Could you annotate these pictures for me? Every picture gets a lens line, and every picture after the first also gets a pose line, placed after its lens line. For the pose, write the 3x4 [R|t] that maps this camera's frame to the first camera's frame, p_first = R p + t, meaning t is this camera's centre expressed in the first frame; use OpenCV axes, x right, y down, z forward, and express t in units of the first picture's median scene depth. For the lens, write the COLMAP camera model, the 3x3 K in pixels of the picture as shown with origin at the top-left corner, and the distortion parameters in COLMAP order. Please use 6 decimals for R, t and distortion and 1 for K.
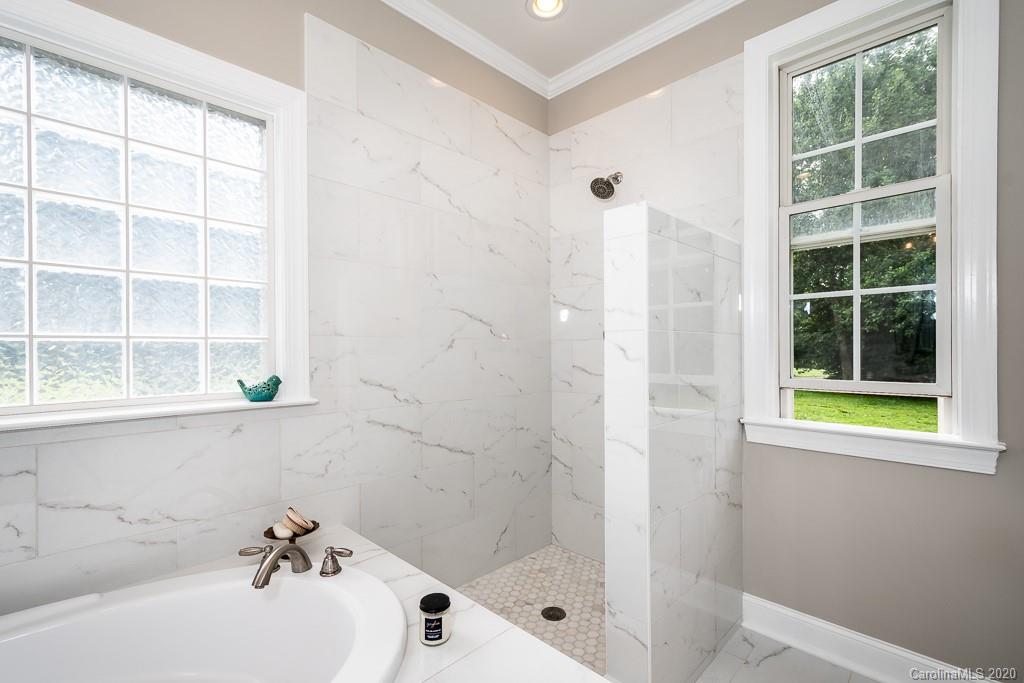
lens RADIAL K [[472.7, 0, 511.6], [0, 472.7, 343.3], [0, 0, 1]] dist [0.000107, 0.000023]
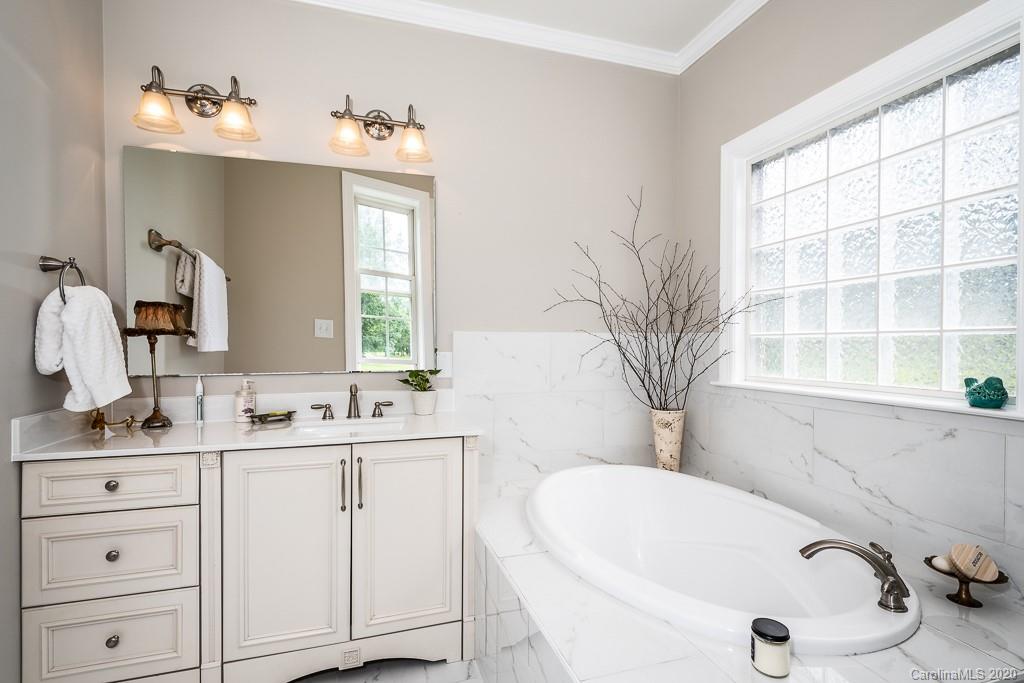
lens RADIAL K [[486.9, 0, 510.5], [0, 486.9, 344.8], [0, 0, 1]] dist [-0.001547, -0.000433]
pose [[-0.466658, 0.007570, -0.884406, 0.619739], [0.003653, 0.999971, 0.006632, 0.007638], [0.884431, -0.000135, -0.466672, 0.717184]]
